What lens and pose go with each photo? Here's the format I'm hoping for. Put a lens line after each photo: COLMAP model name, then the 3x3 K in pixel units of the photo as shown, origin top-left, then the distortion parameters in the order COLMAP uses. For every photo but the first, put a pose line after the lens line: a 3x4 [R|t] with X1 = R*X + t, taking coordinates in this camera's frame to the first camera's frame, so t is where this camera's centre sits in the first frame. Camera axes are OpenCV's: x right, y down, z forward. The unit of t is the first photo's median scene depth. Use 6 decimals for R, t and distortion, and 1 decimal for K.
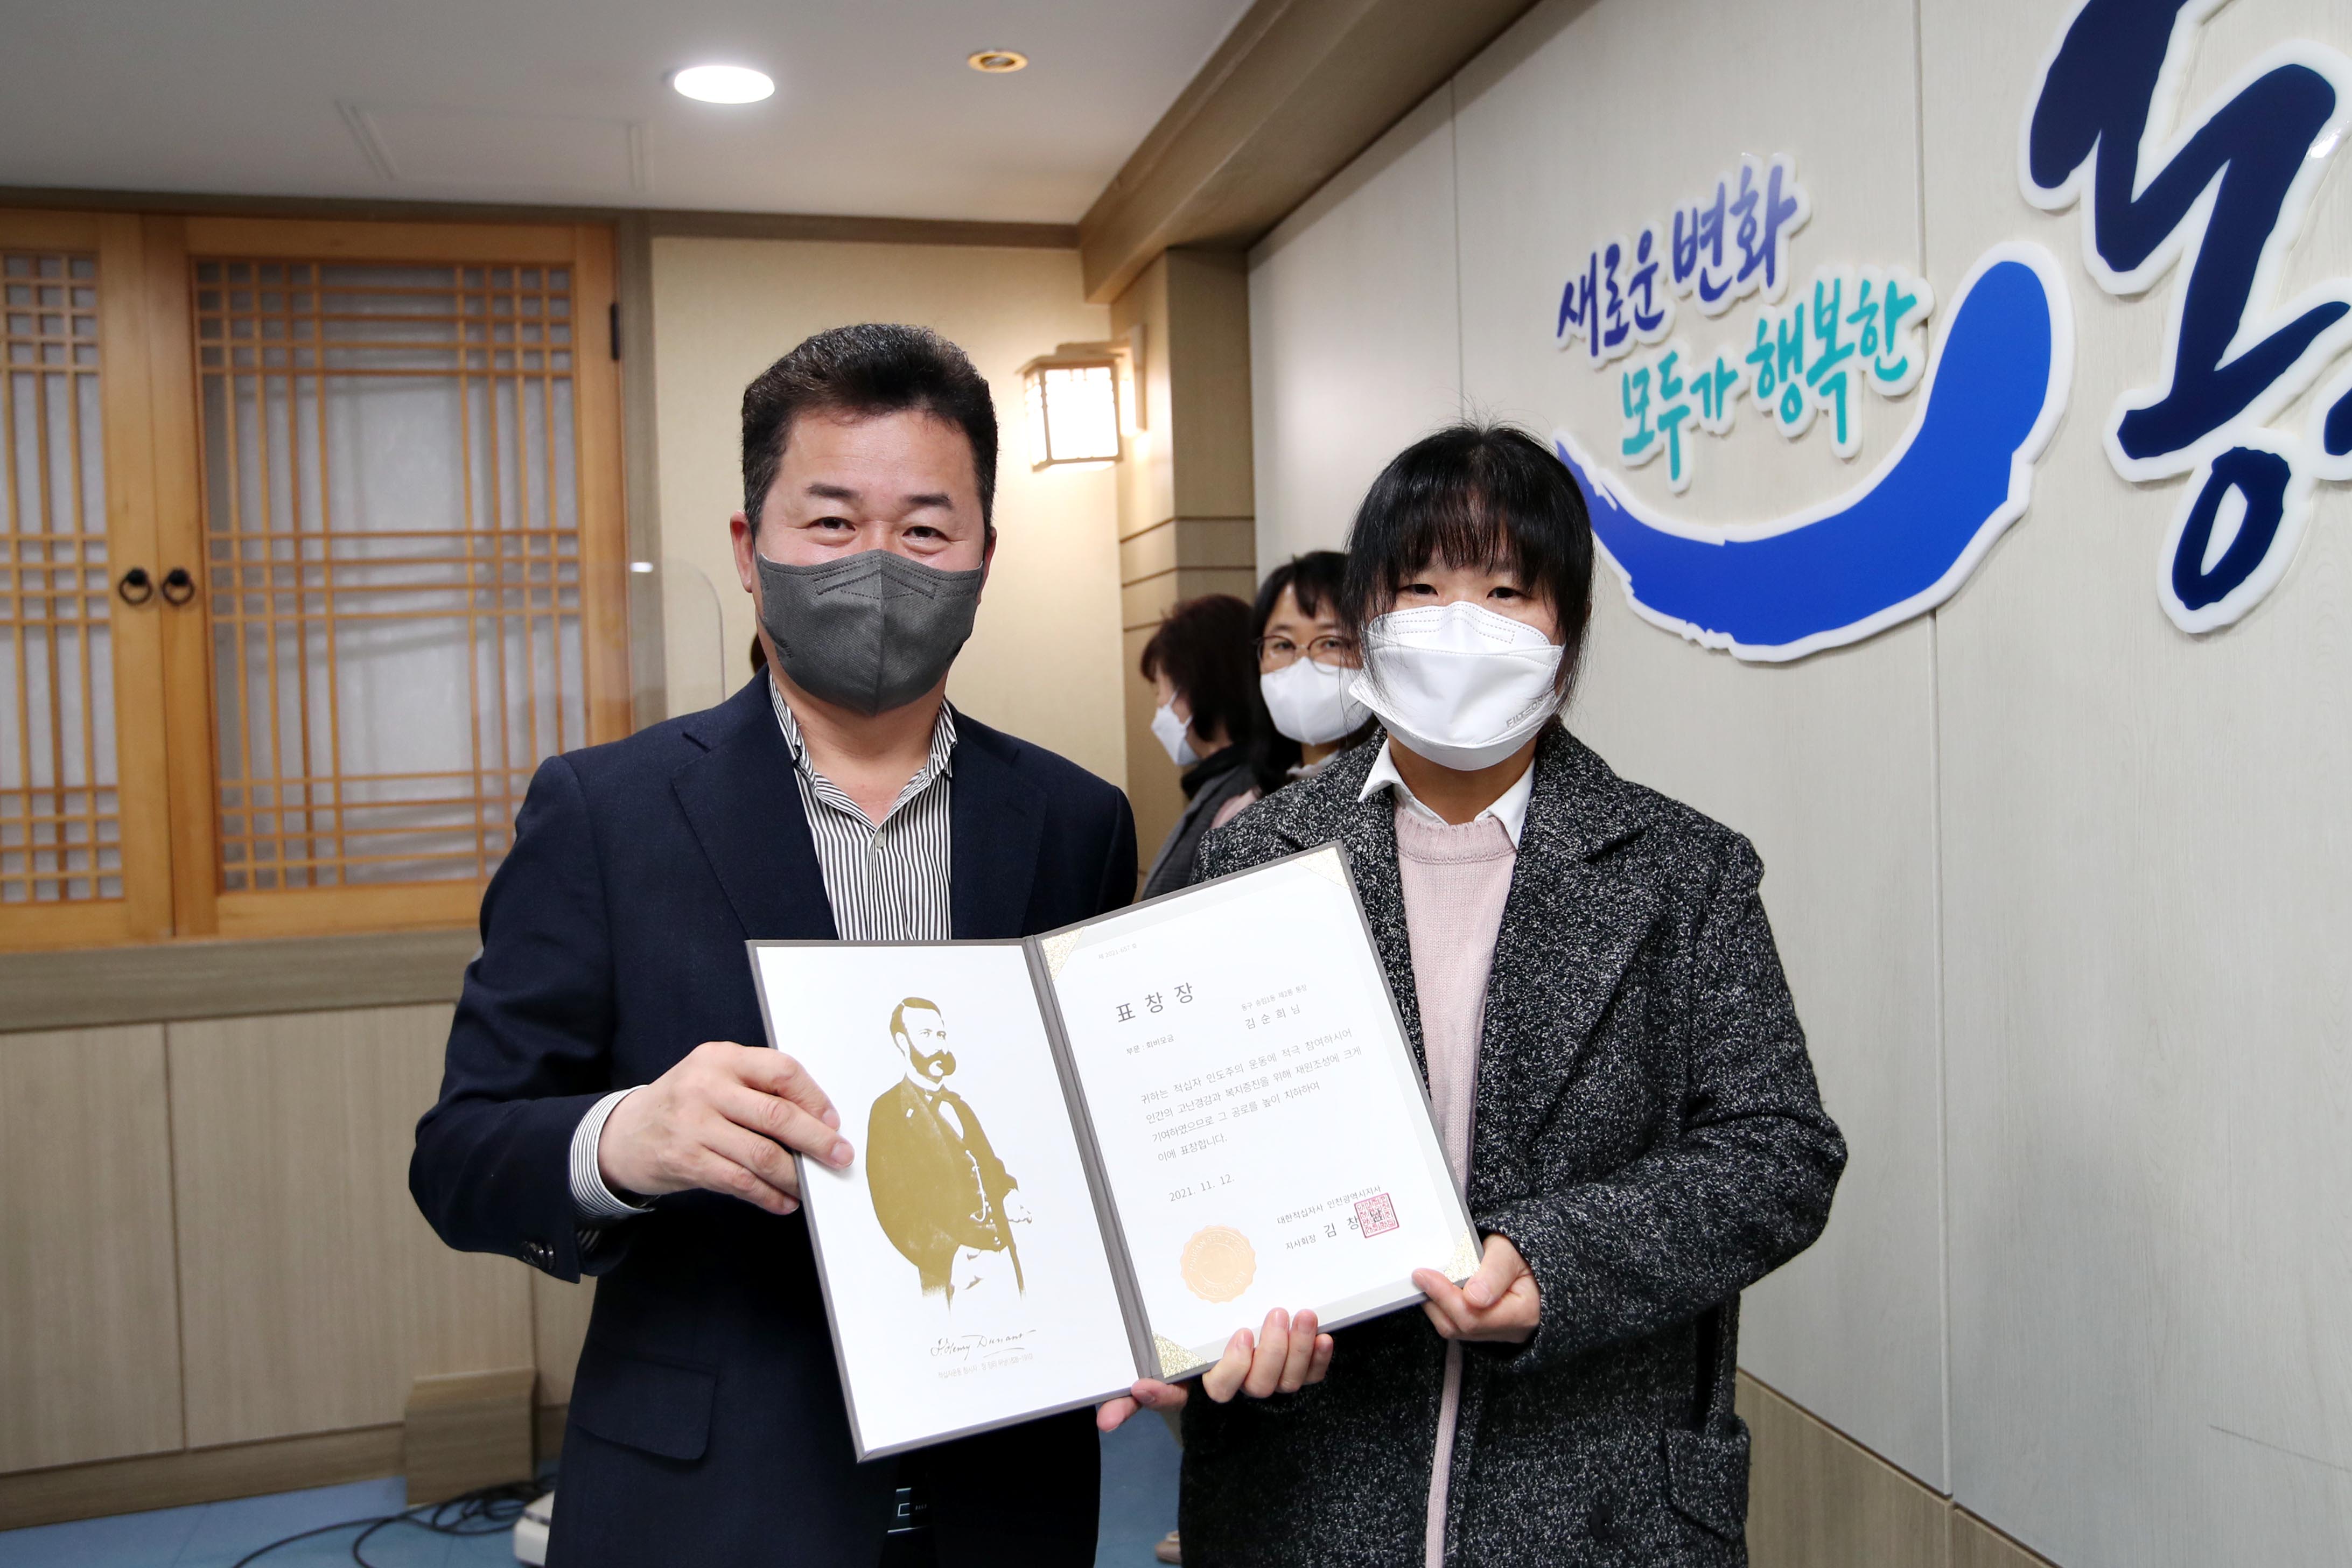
lens RADIAL K [[1934.7, 0, 1194.9], [0, 1934.7, 749.2], [0, 0, 1]] dist [-0.022531, 0.073642]
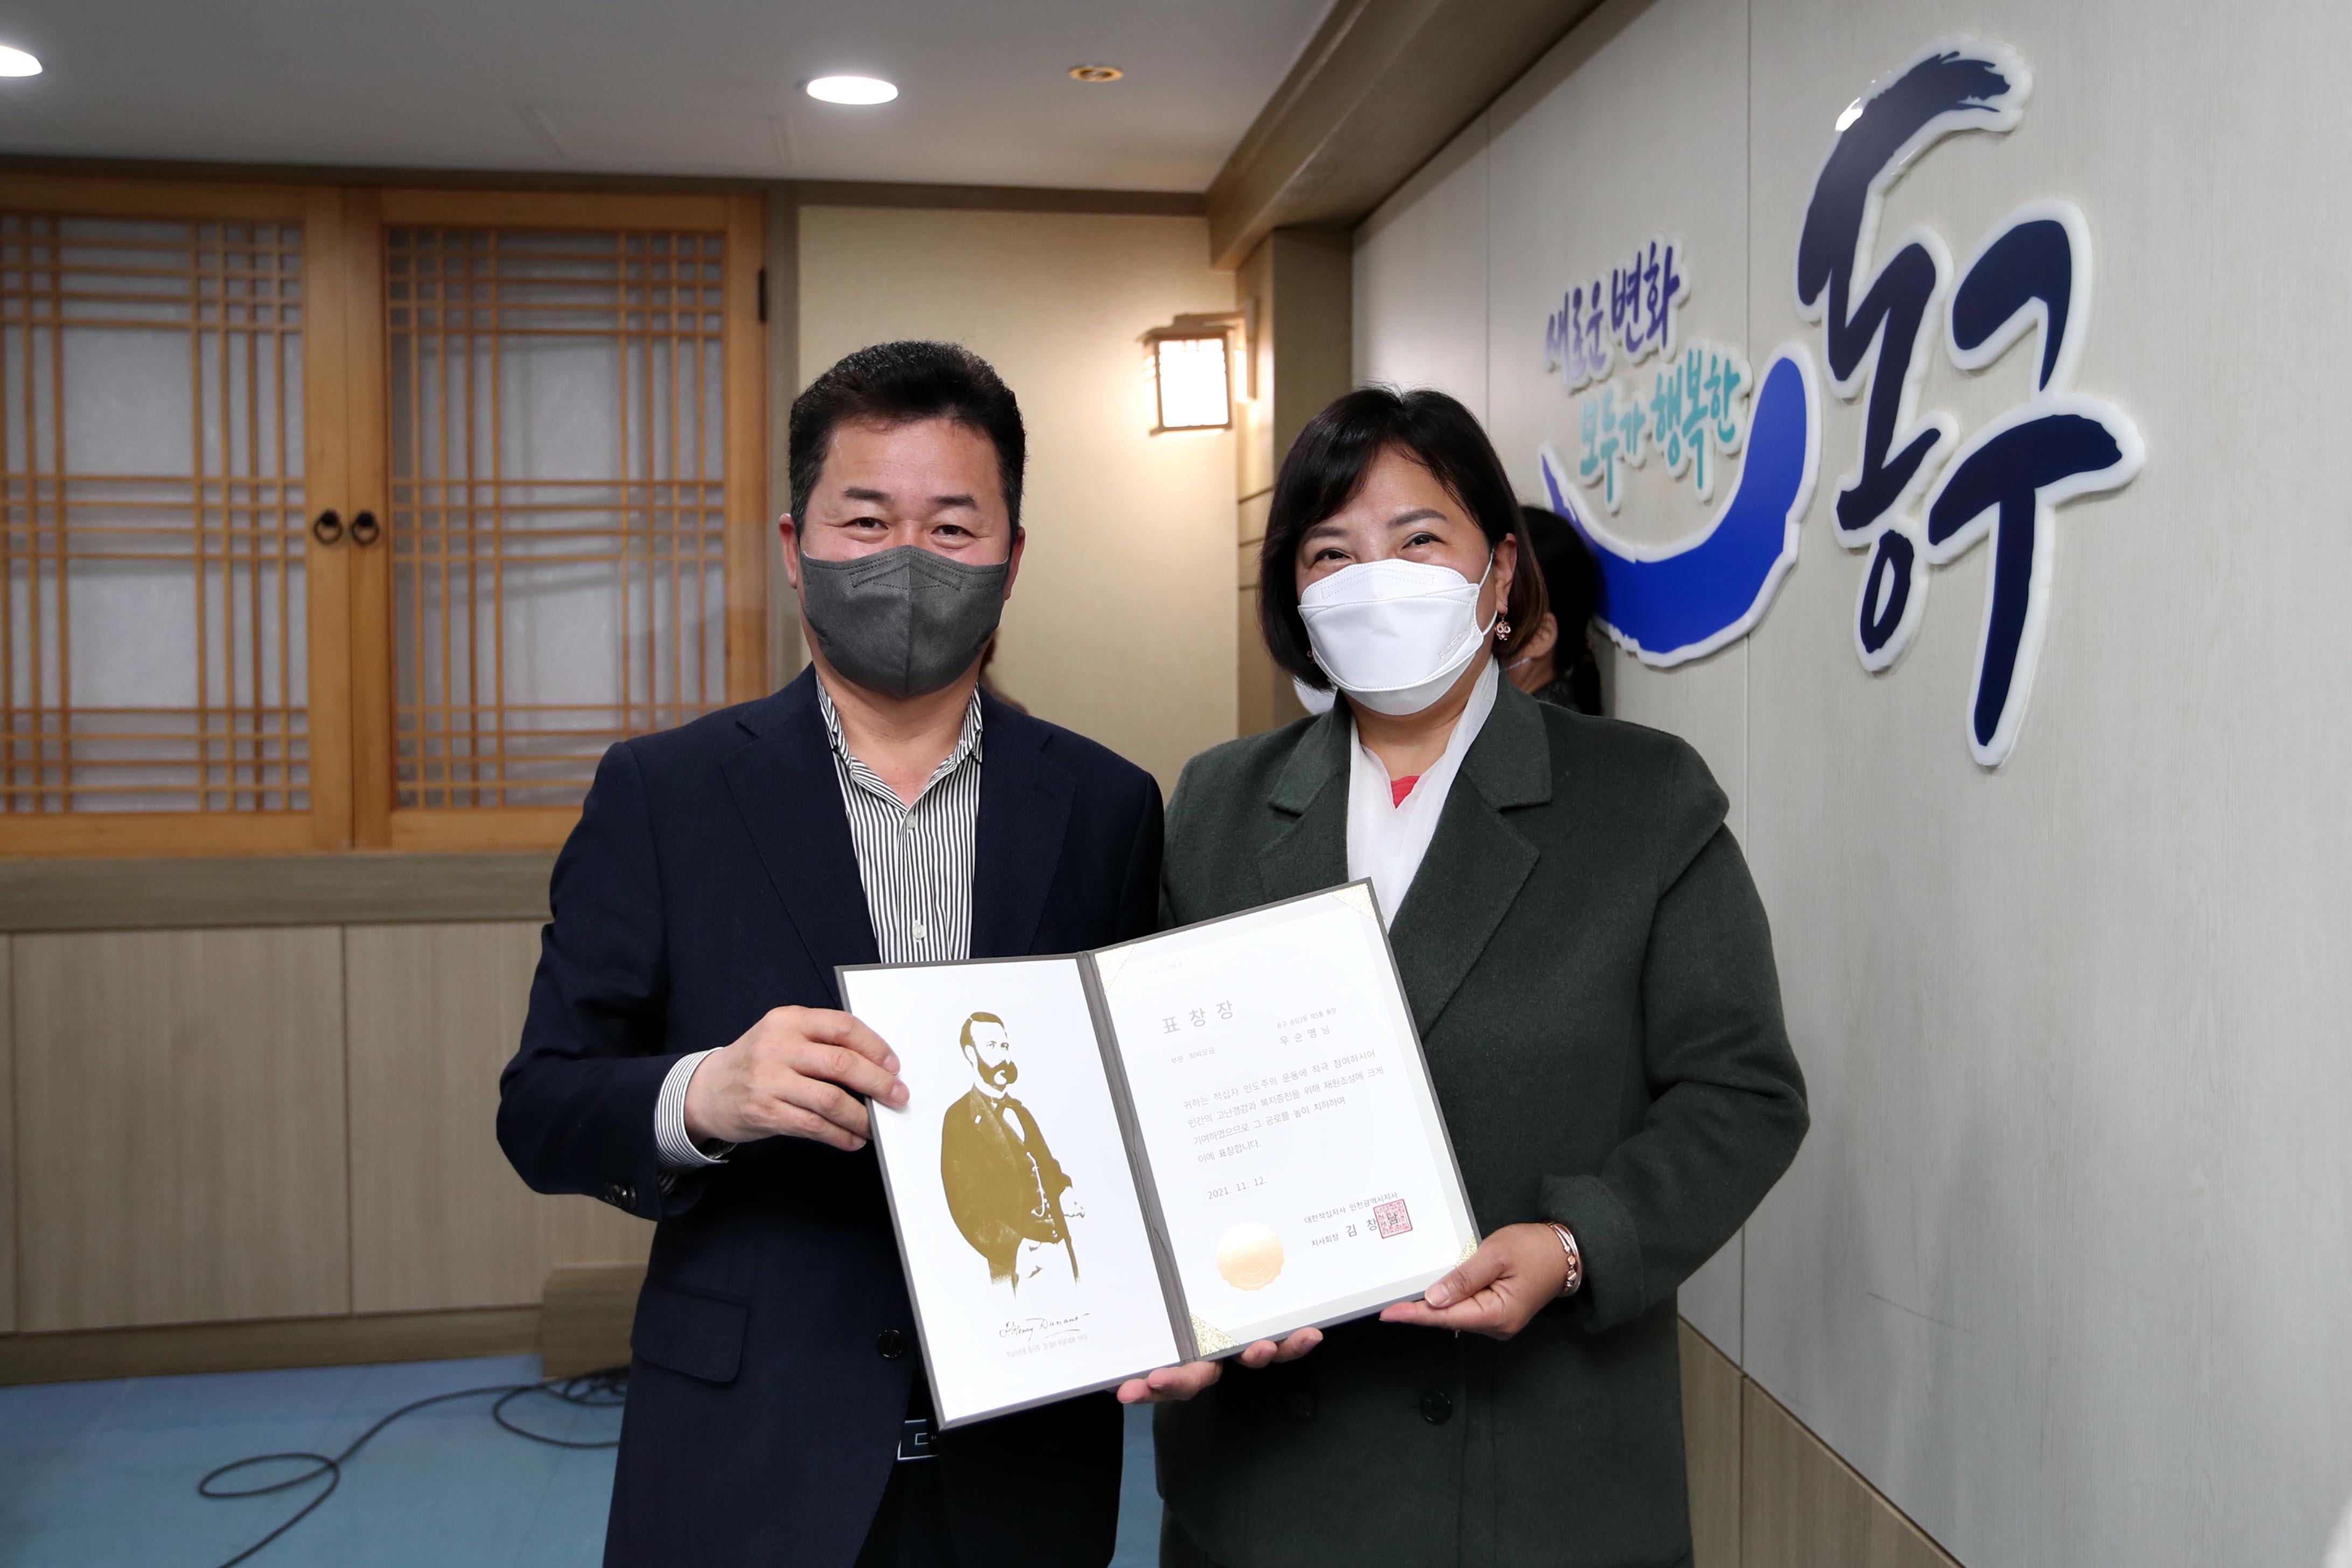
lens RADIAL K [[2209.9, 0, 1227.5], [0, 2209.9, 710.9], [0, 0, 1]] dist [0.005513, 0.073946]
pose [[0.993396, 0.034030, -0.109577, 0.099911], [-0.032439, 0.999341, 0.016267, -0.017127], [0.110058, -0.012605, 0.993845, -0.193478]]
